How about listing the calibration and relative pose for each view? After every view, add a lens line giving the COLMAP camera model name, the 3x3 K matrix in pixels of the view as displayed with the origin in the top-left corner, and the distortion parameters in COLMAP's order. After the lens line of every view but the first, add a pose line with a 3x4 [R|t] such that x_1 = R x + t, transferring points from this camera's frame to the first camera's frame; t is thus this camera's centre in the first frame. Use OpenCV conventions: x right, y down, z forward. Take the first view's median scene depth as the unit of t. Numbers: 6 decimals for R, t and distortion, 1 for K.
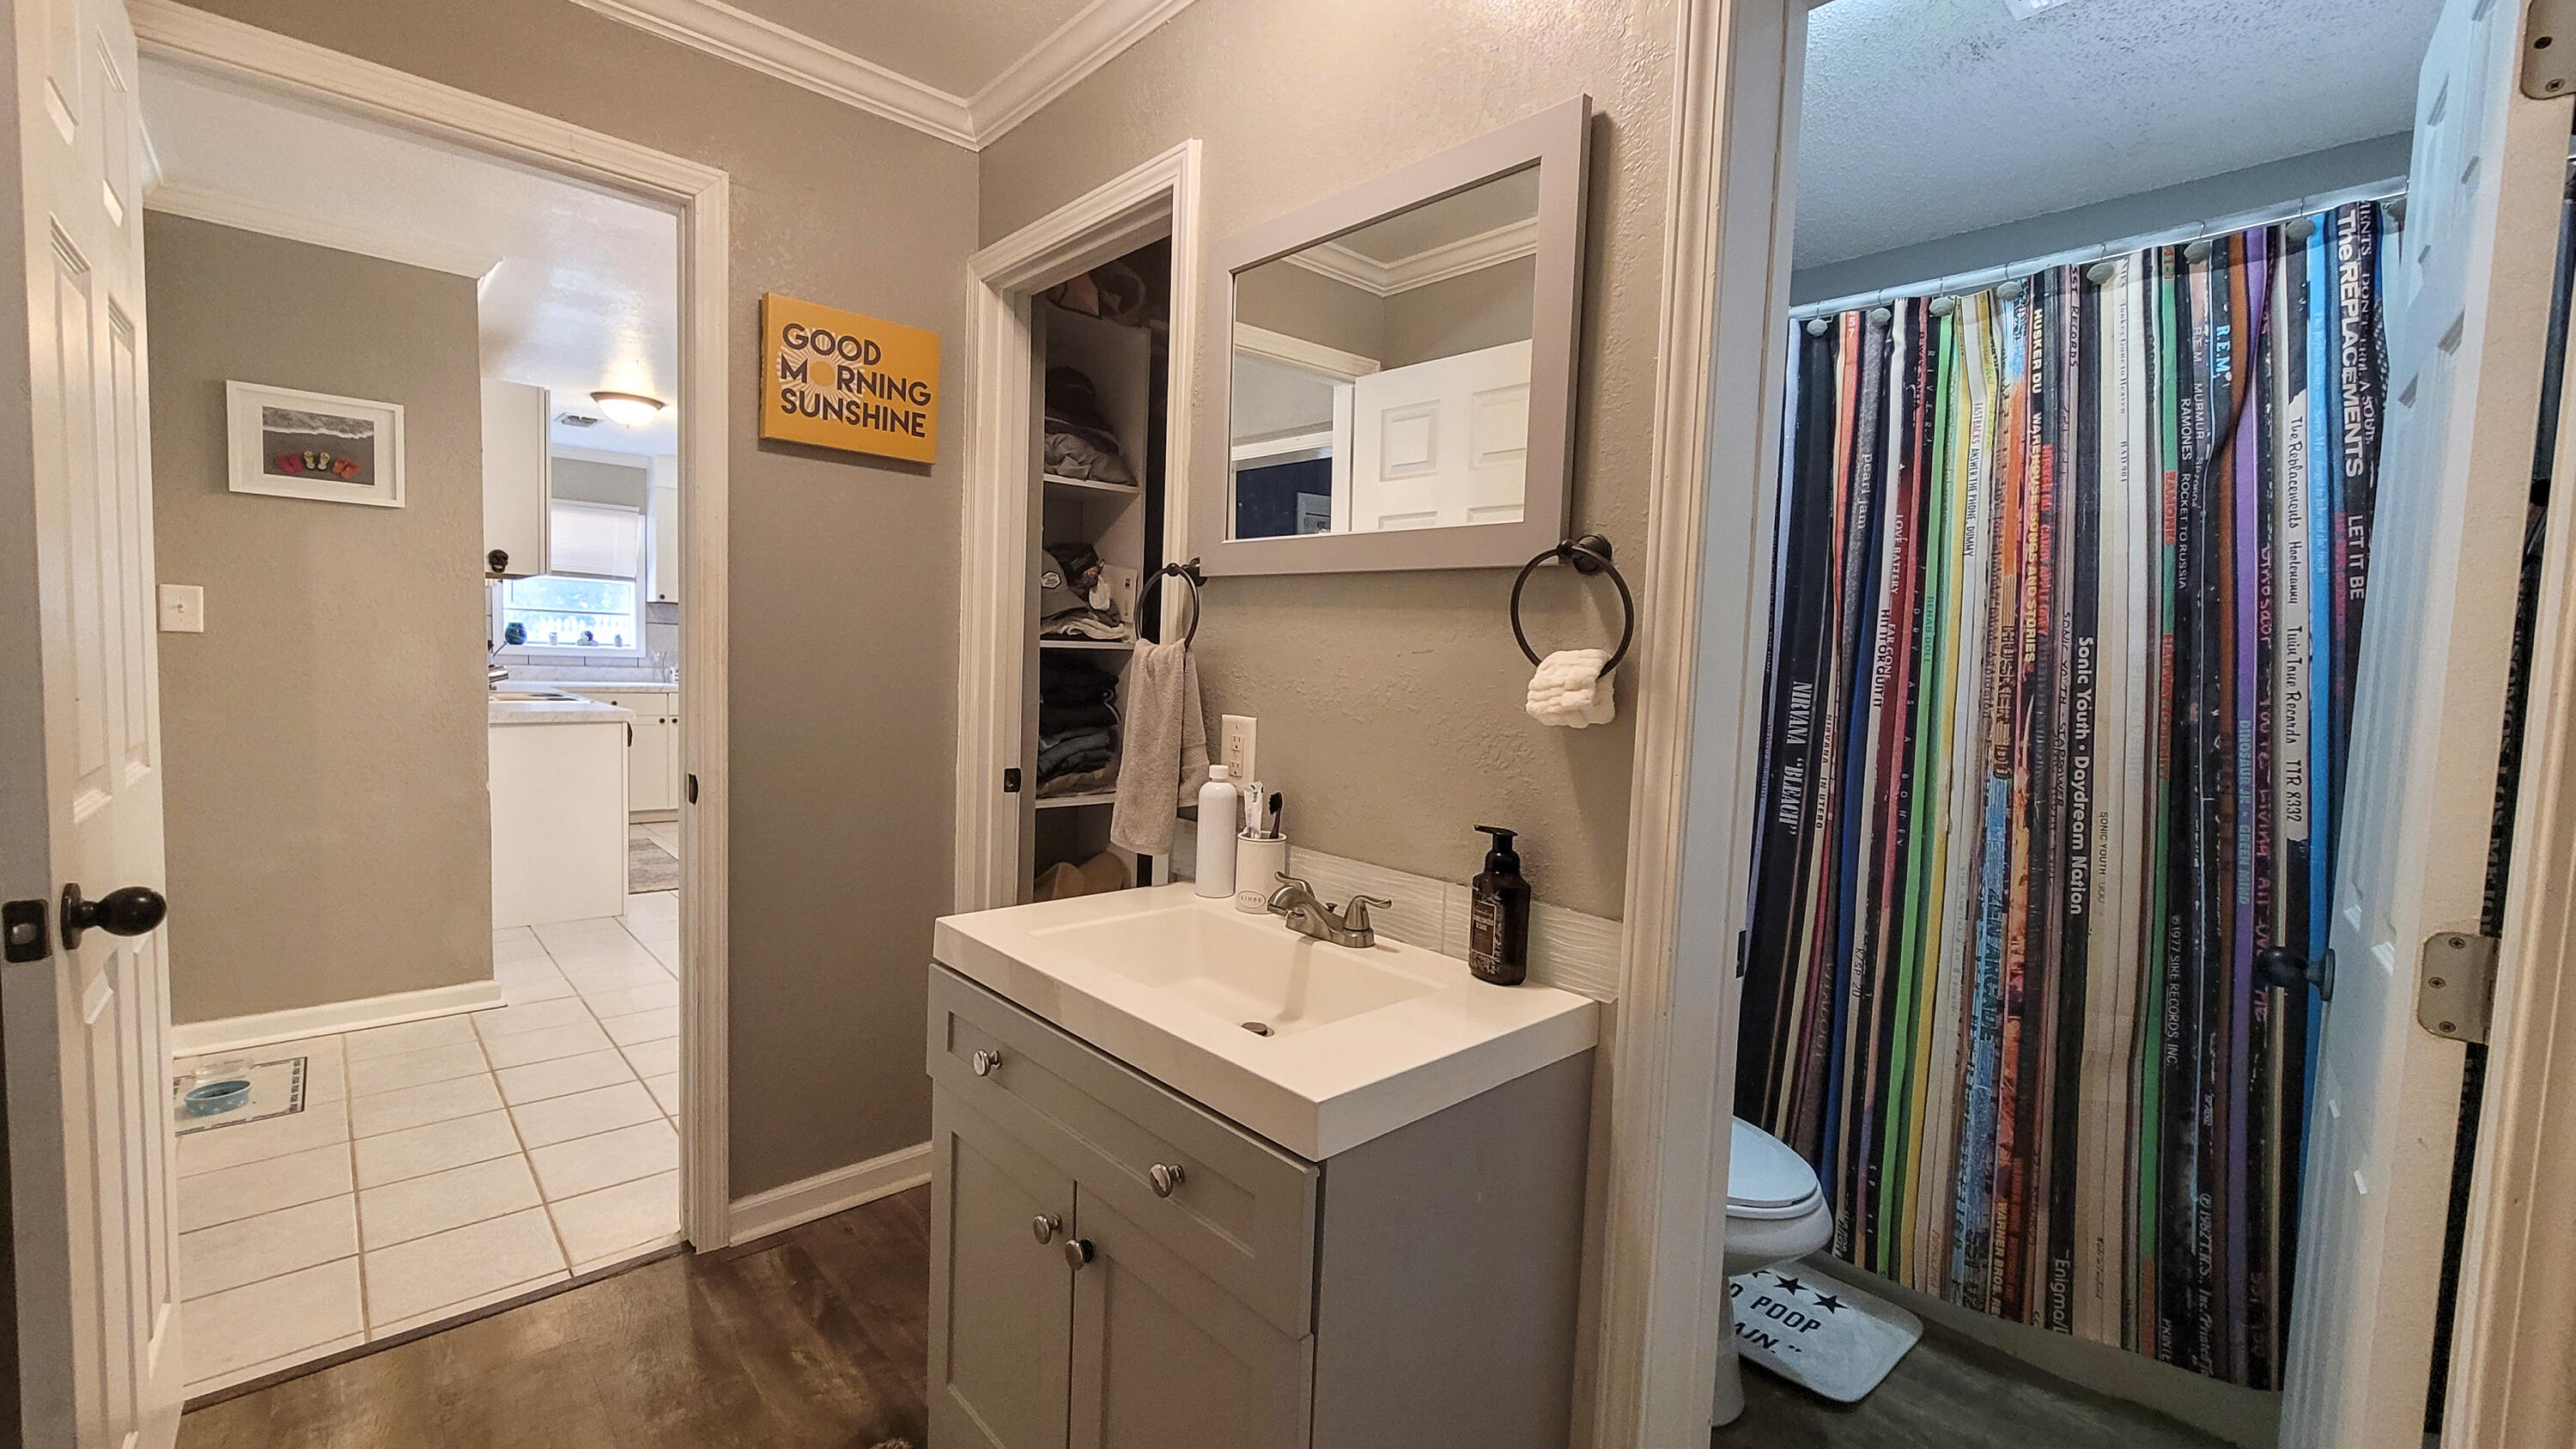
lens RADIAL K [[1059.4, 0, 1284.4], [0, 1059.4, 733.5], [0, 0, 1]] dist [0.000691, -0.000238]
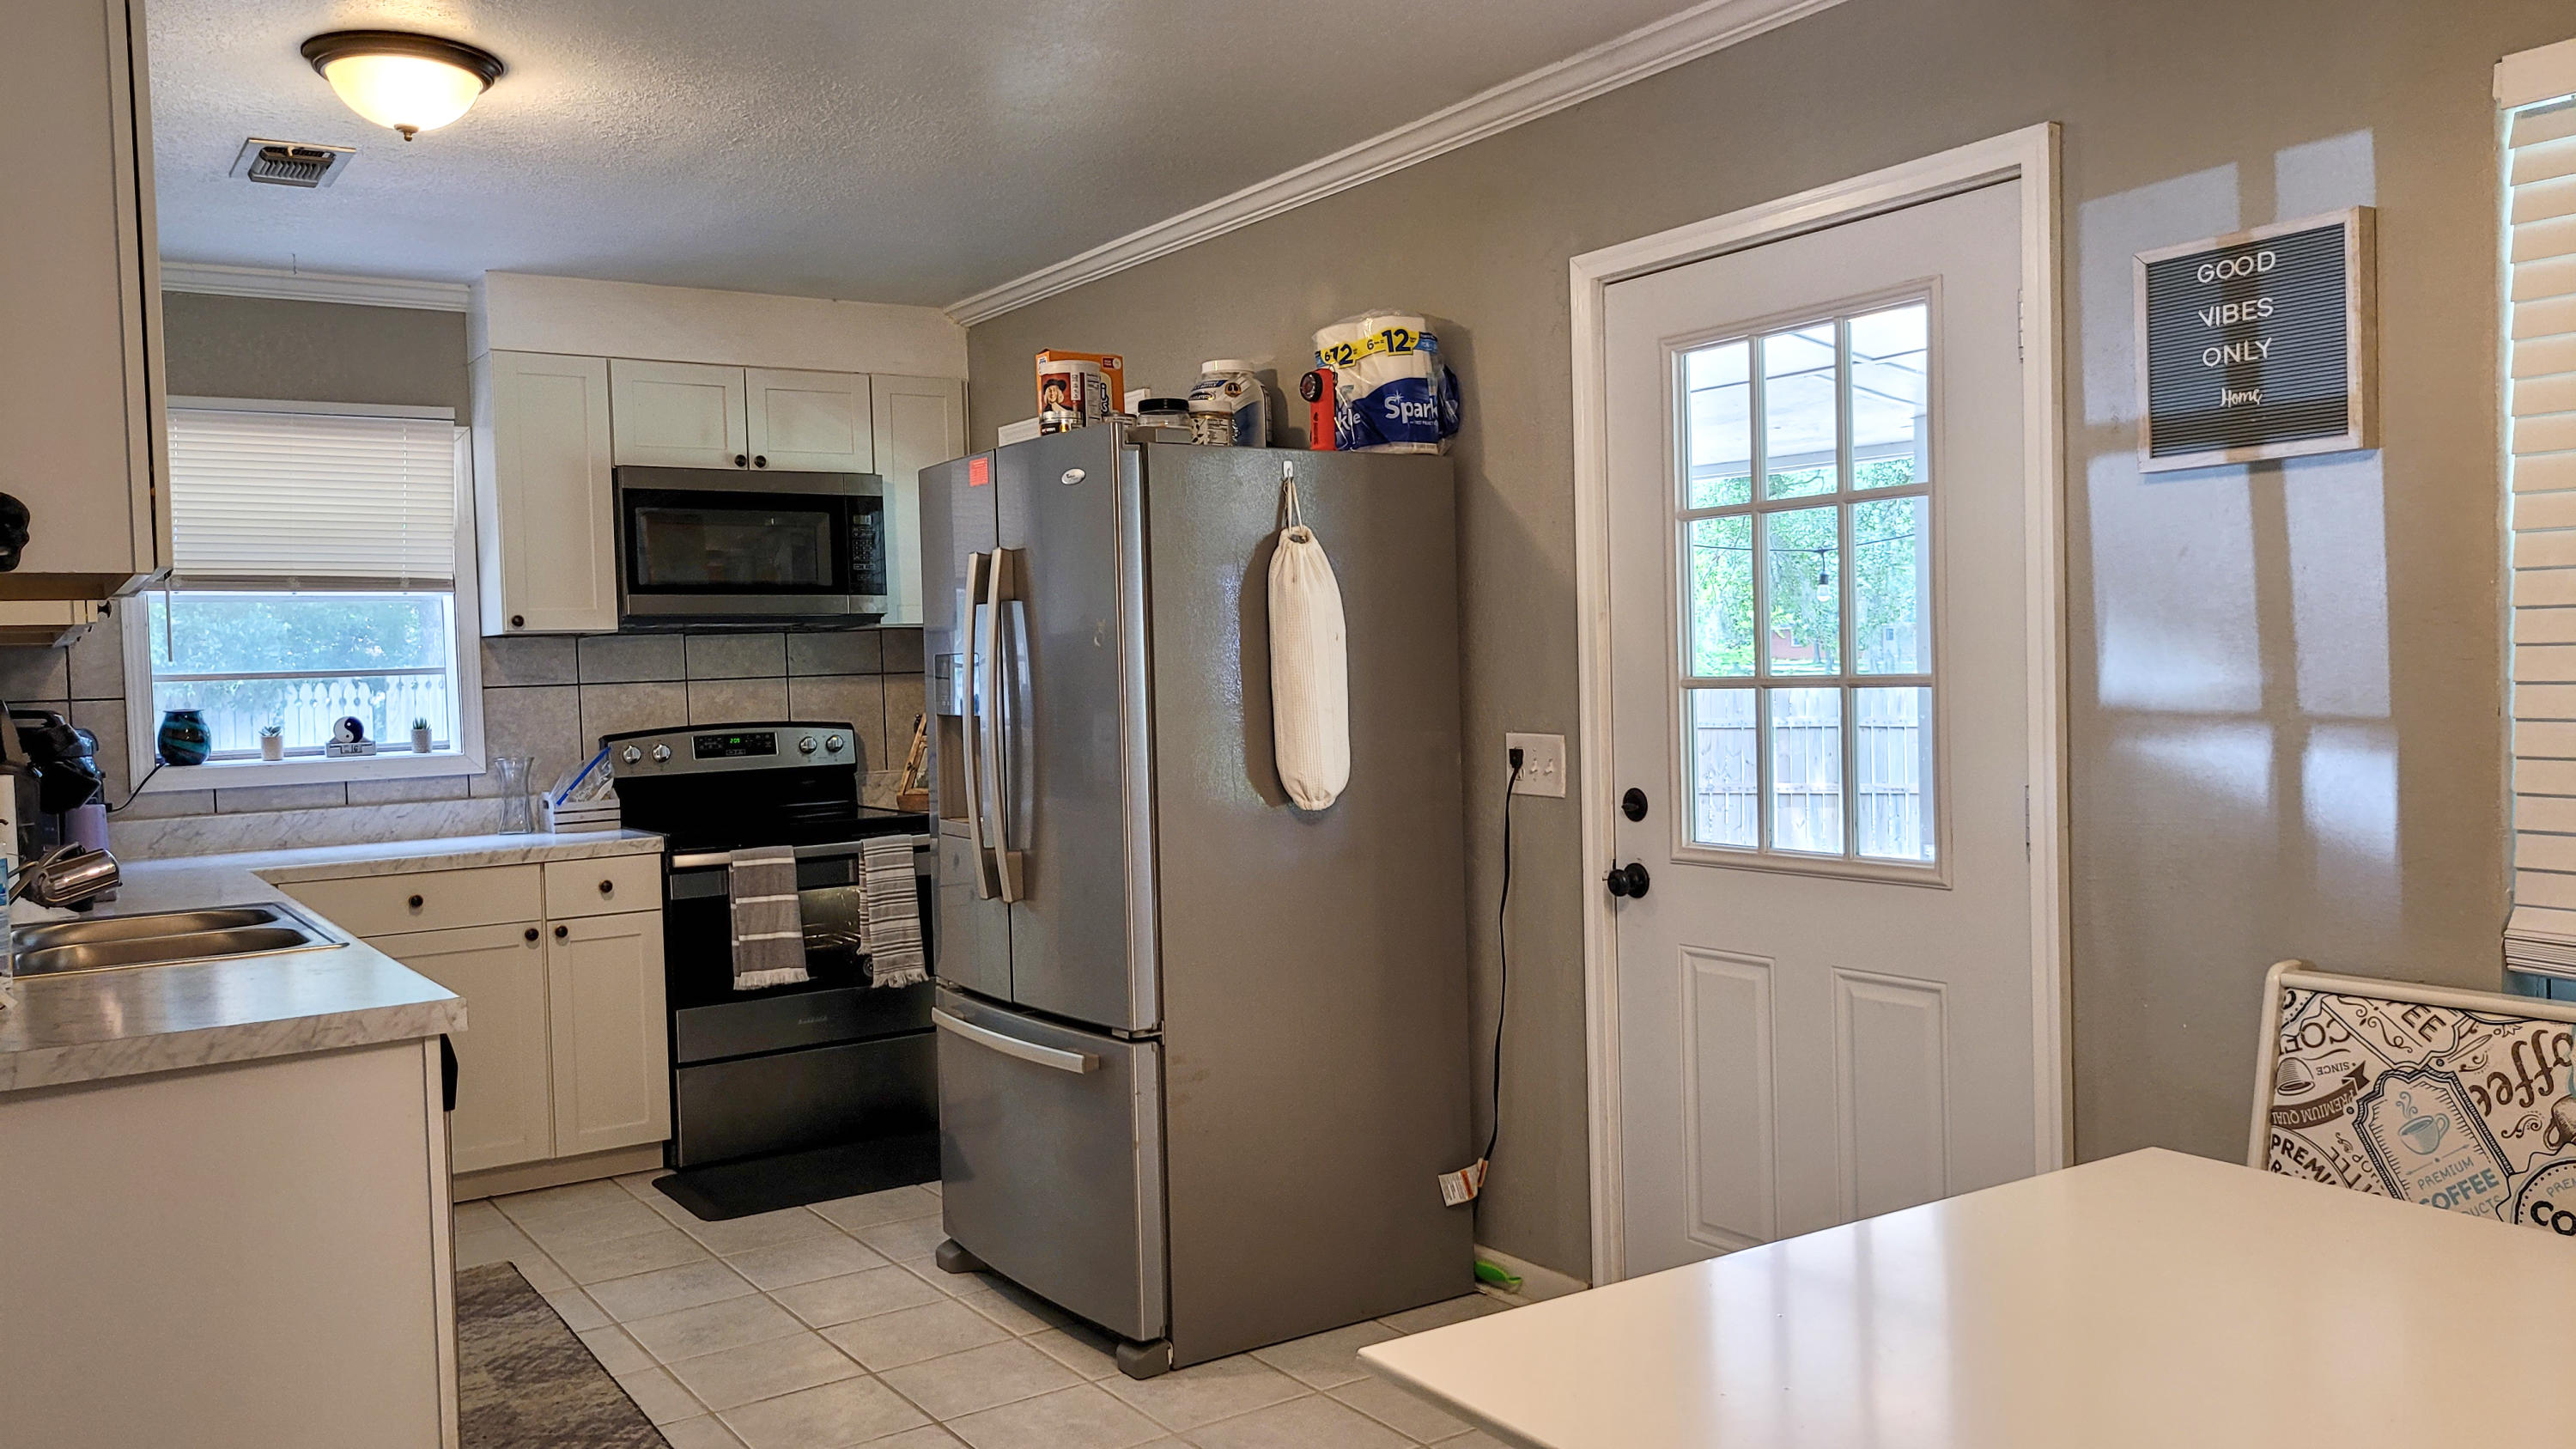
lens RADIAL K [[1945.4, 0, 1277.3], [0, 1945.4, 727.3], [0, 0, 1]] dist [0.032247, -0.018872]
pose [[0.985302, -0.064144, -0.158318, -0.192184], [0.058372, 0.997459, -0.040848, -0.042575], [0.160536, 0.031006, 0.986543, 0.322605]]
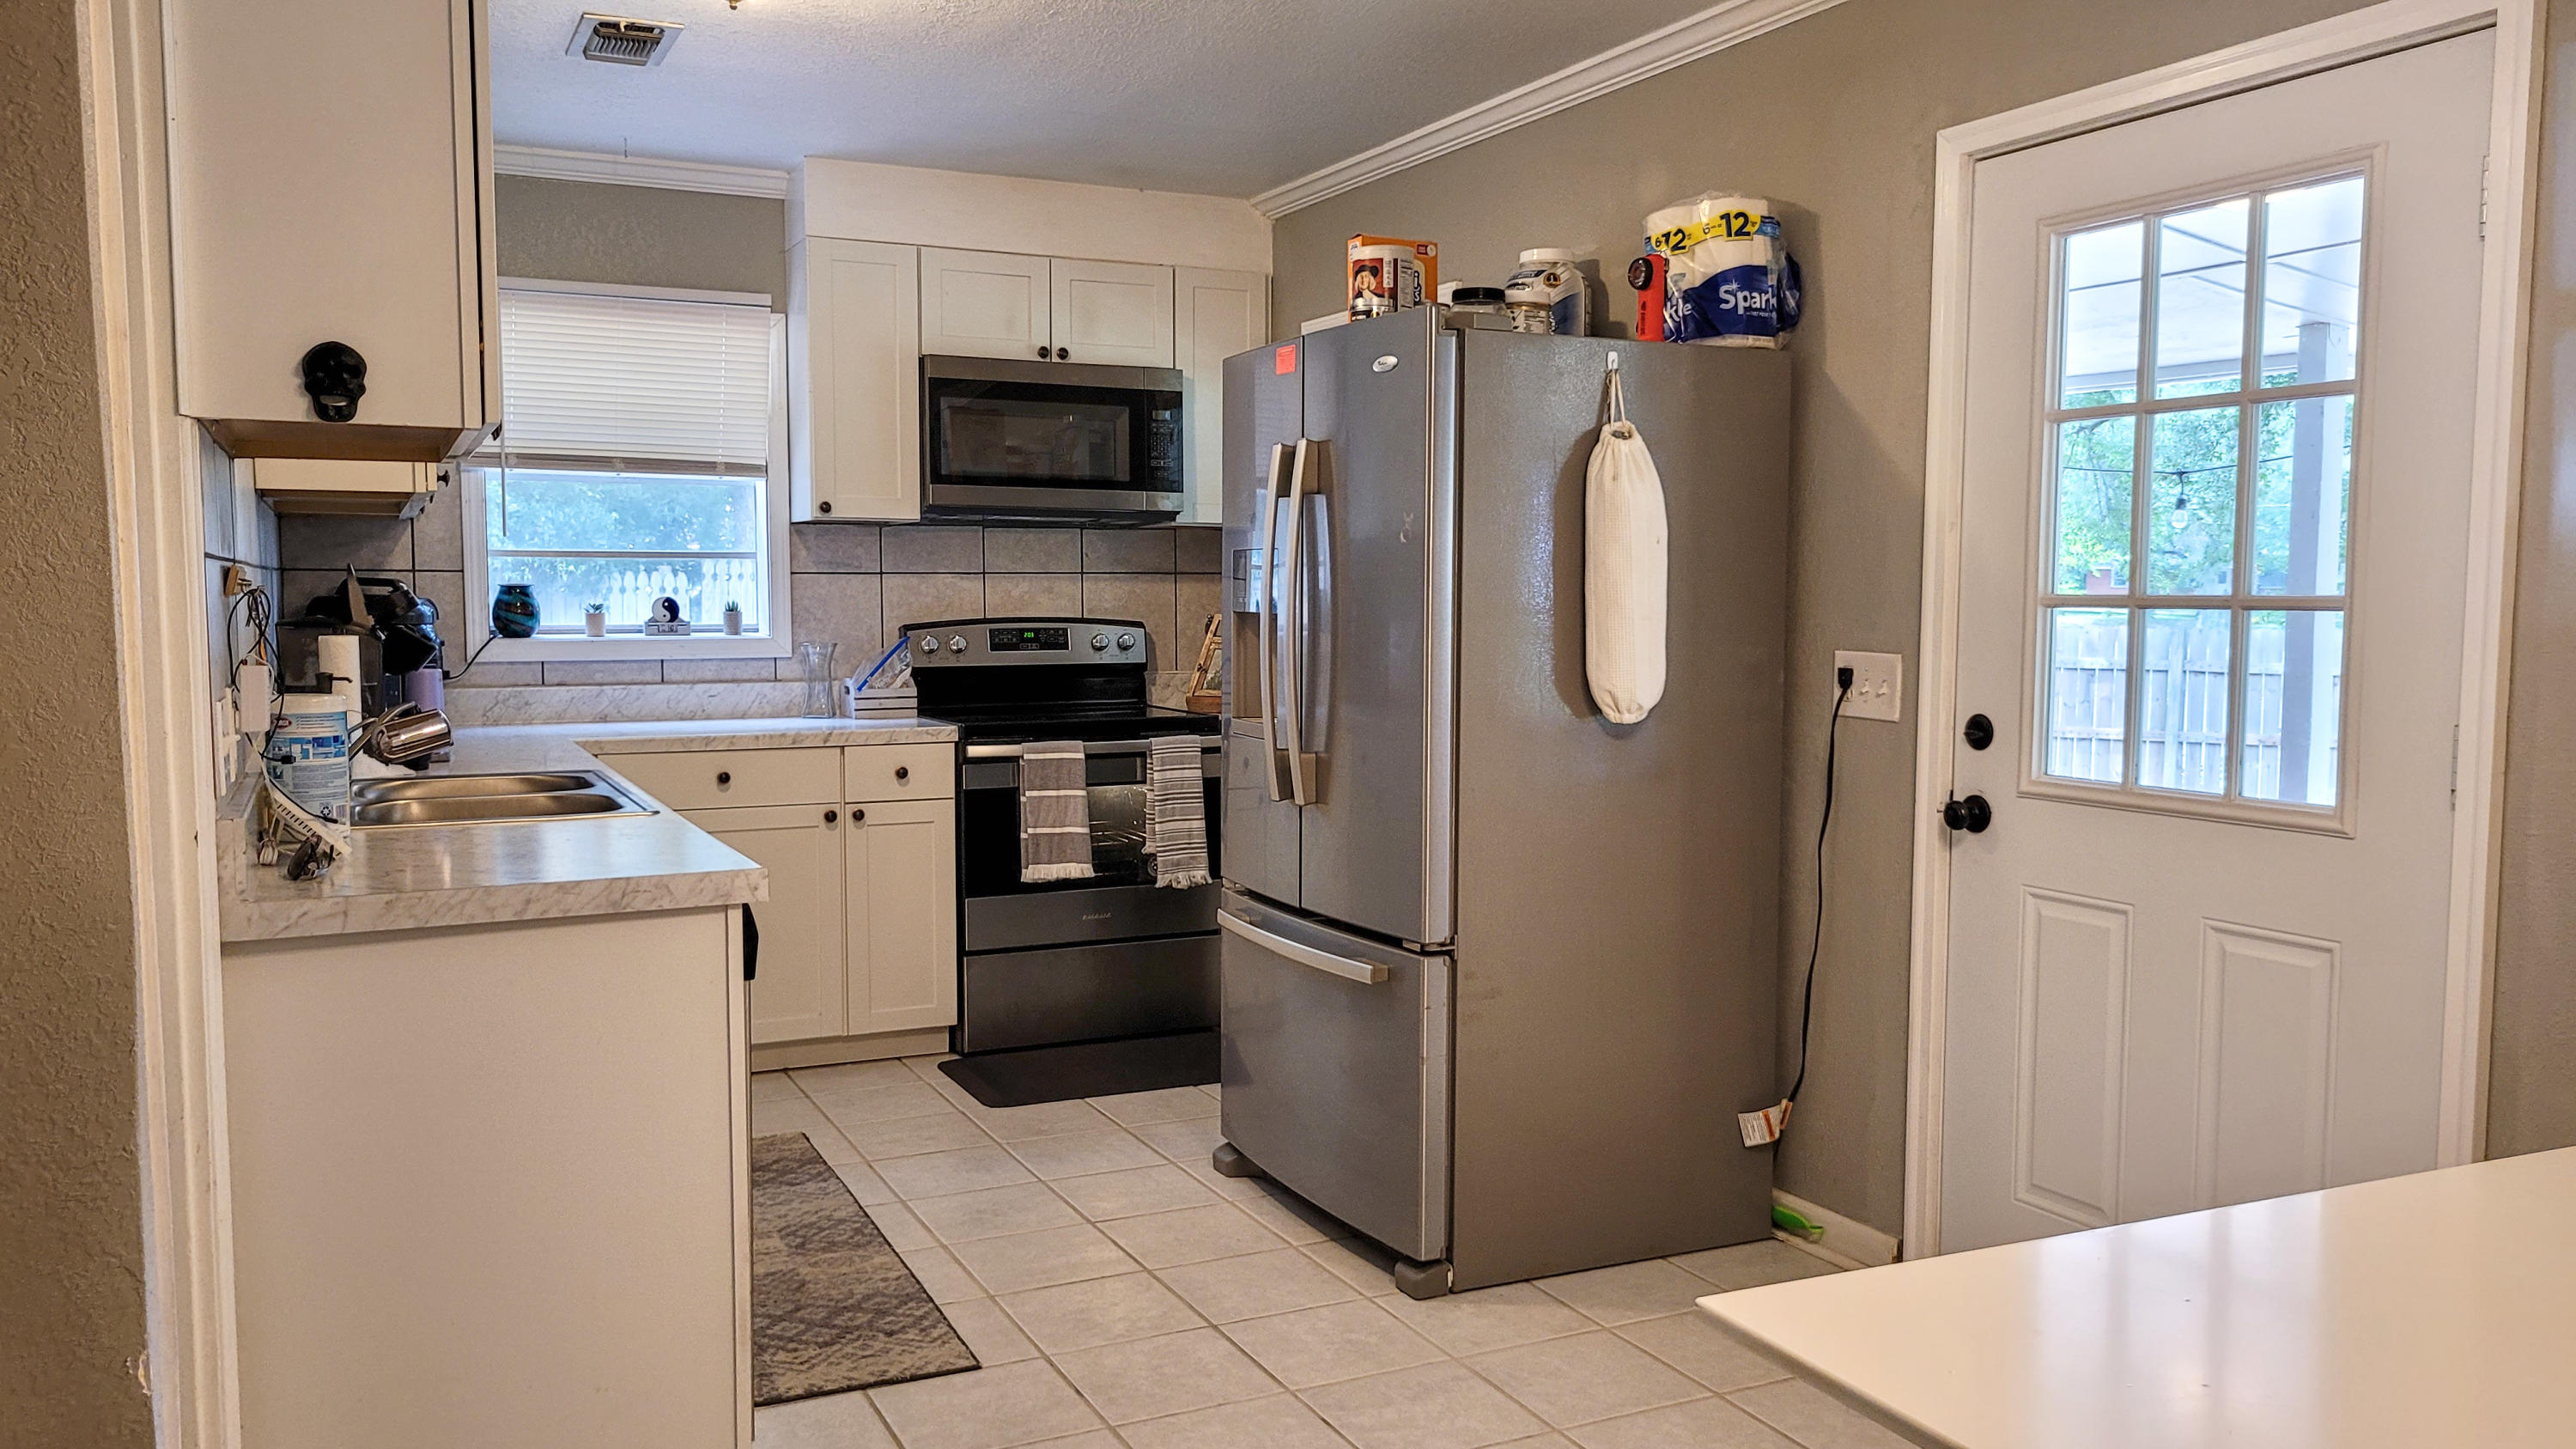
lens RADIAL K [[1945.4, 0, 1287.8], [0, 1945.4, 736.7], [0, 0, 1]] dist [0.032247, -0.018872]
pose [[0.956463, -0.014435, -0.291495, -0.204292], [0.014823, 0.999890, -0.000877, -0.038613], [0.291476, -0.003482, 0.956572, 0.342014]]
